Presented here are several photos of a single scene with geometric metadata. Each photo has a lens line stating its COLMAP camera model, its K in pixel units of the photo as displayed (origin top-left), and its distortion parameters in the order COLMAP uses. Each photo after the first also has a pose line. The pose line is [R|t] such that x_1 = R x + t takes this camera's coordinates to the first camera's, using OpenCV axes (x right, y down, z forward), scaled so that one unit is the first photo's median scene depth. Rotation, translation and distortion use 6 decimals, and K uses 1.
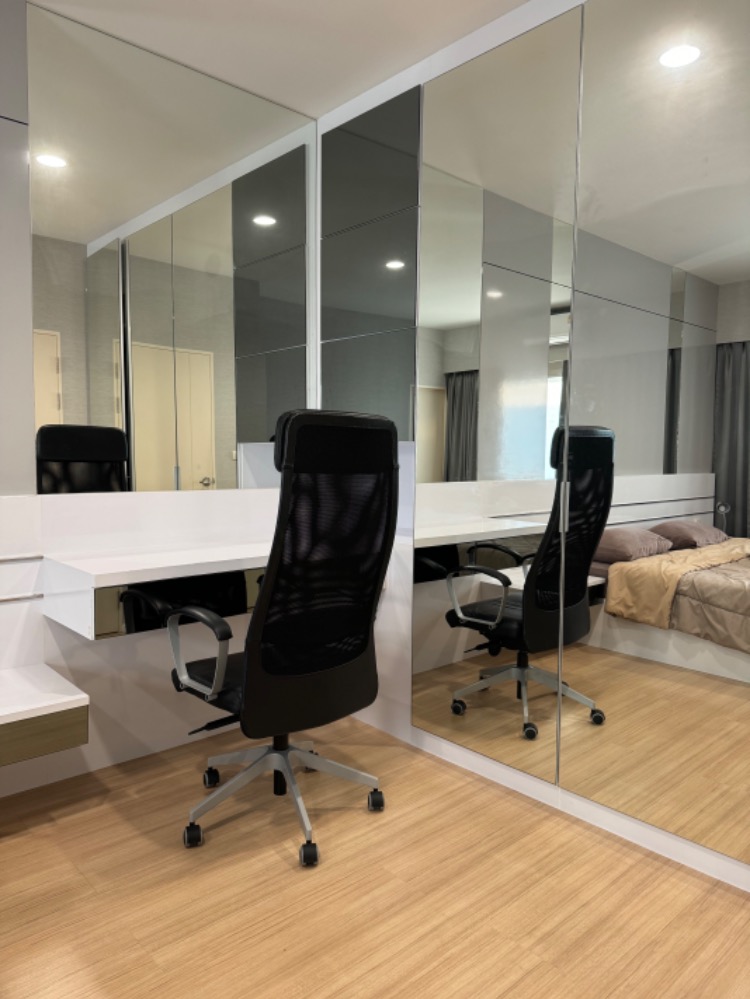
lens RADIAL K [[704.6, 0, 374.2], [0, 704.6, 499.8], [0, 0, 1]] dist [0.003616, -0.018005]
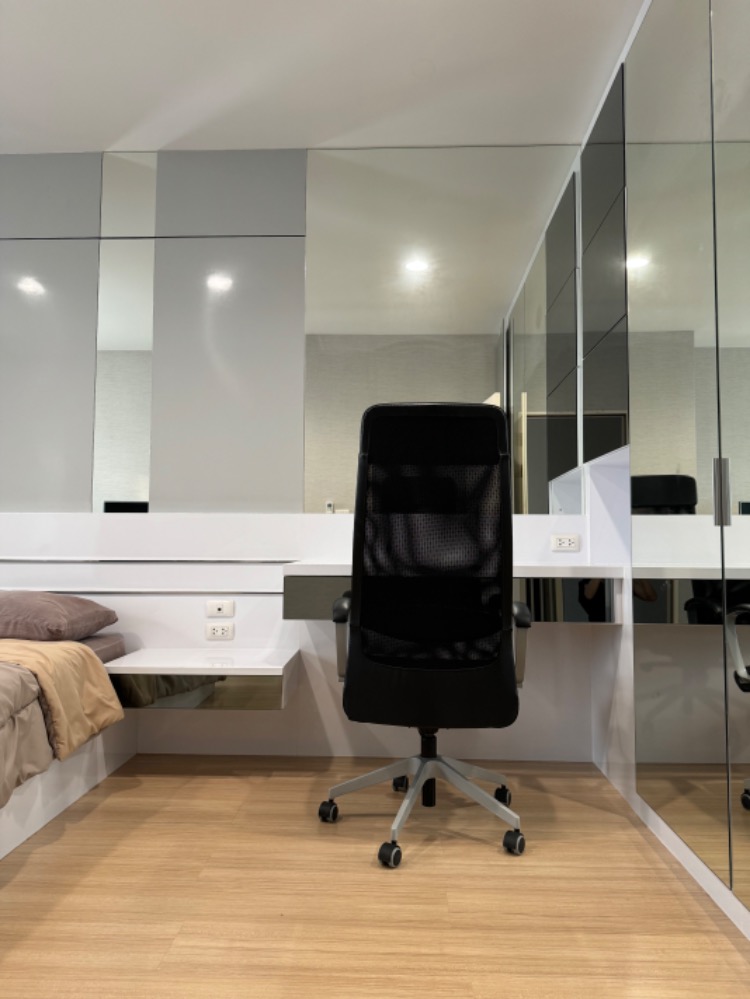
lens RADIAL K [[704.6, 0, 380.9], [0, 704.6, 505.4], [0, 0, 1]] dist [0.003616, -0.018005]
pose [[0.724493, -0.038790, -0.688190, 0.513916], [-0.053516, 0.992236, -0.112267, 0.121764], [0.687201, 0.118166, 0.716792, 0.215196]]
